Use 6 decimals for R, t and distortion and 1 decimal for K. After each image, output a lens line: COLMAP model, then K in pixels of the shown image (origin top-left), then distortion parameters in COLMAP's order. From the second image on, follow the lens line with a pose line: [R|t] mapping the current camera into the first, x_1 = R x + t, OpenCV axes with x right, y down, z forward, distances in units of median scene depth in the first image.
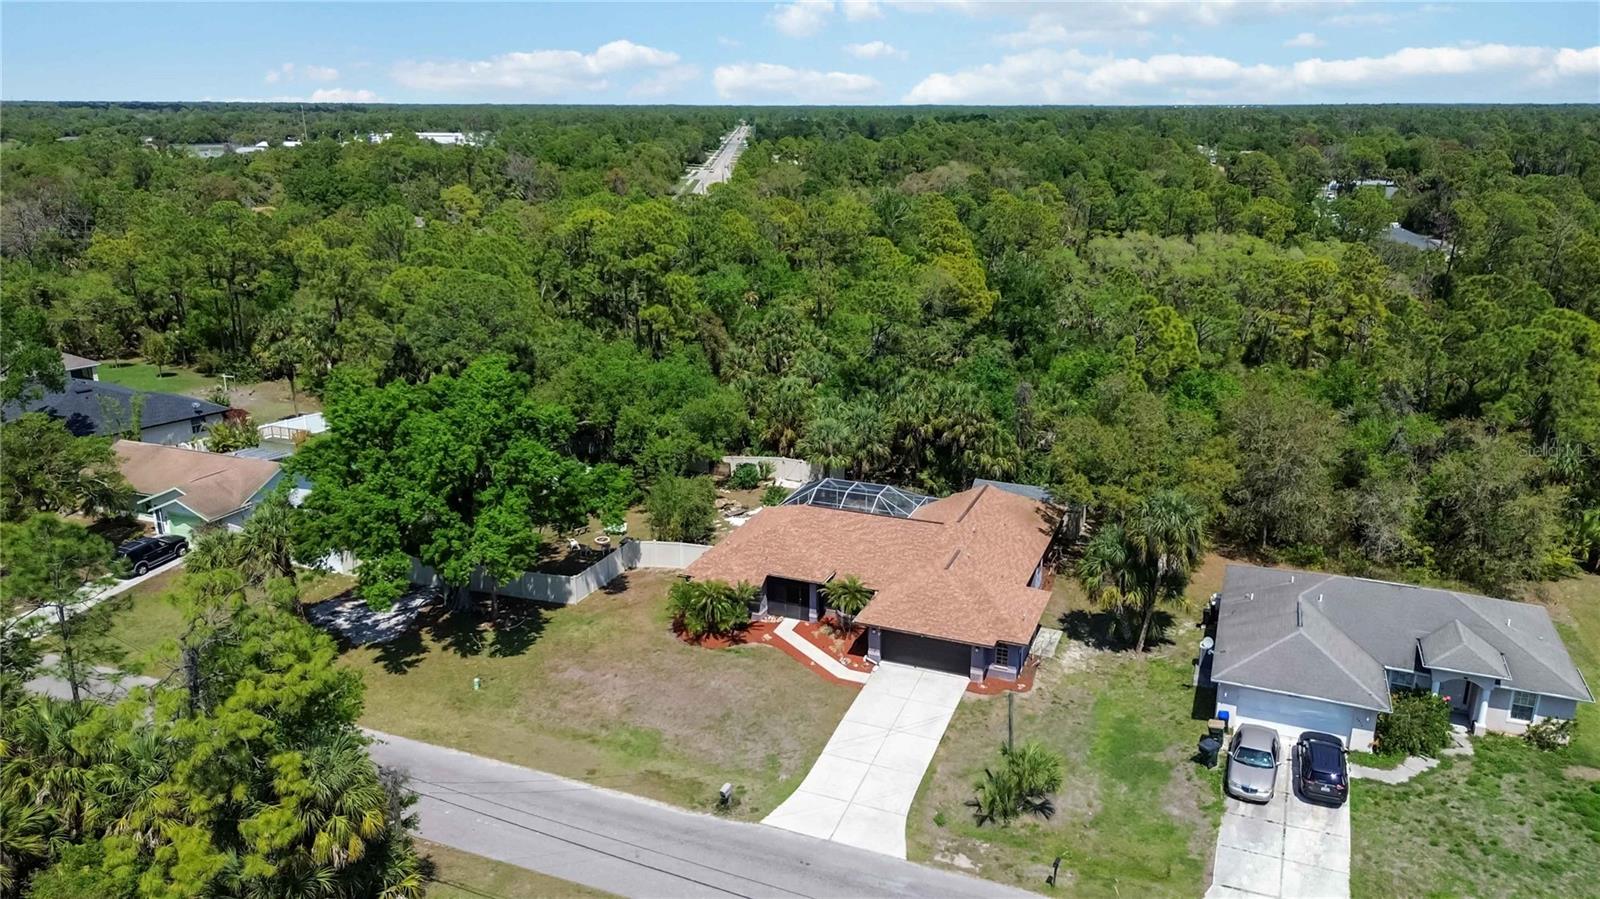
lens RADIAL K [[1146.1, 0, 806.9], [0, 1146.1, 461.3], [0, 0, 1]] dist [0.051207, -0.046192]
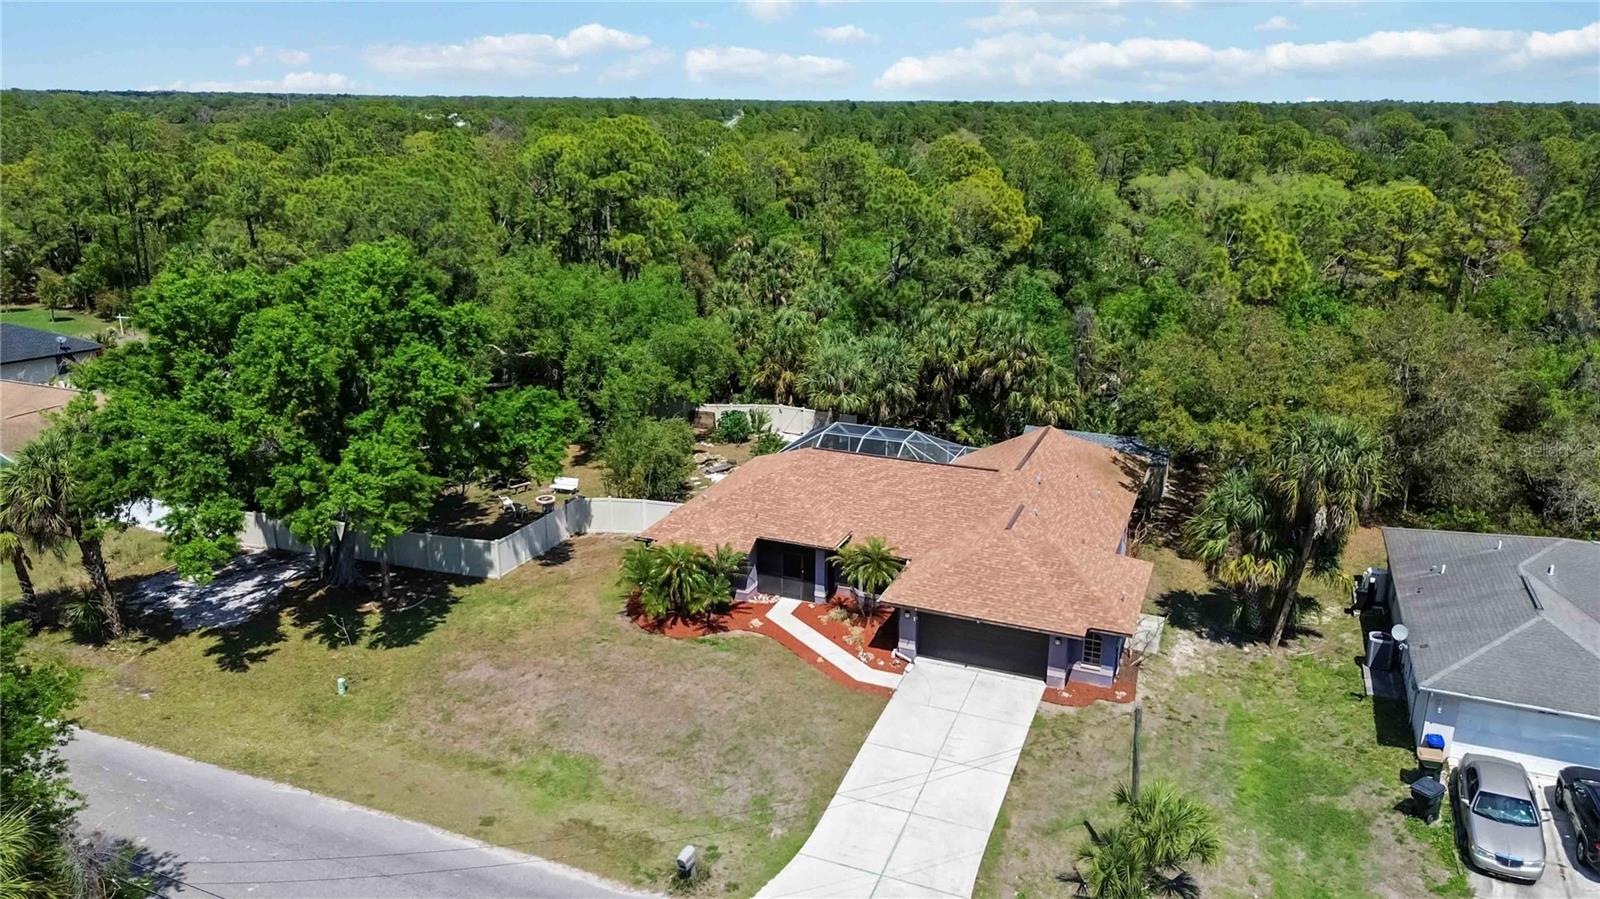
lens RADIAL K [[1146.1, 0, 805.5], [0, 1146.1, 459.5], [0, 0, 1]] dist [0.051207, -0.046192]
pose [[0.999983, 0.005713, 0.000926, -0.005023], [-0.005713, 0.999984, 0.000467, 0.049178], [-0.000923, -0.000472, 0.999999, 0.274656]]
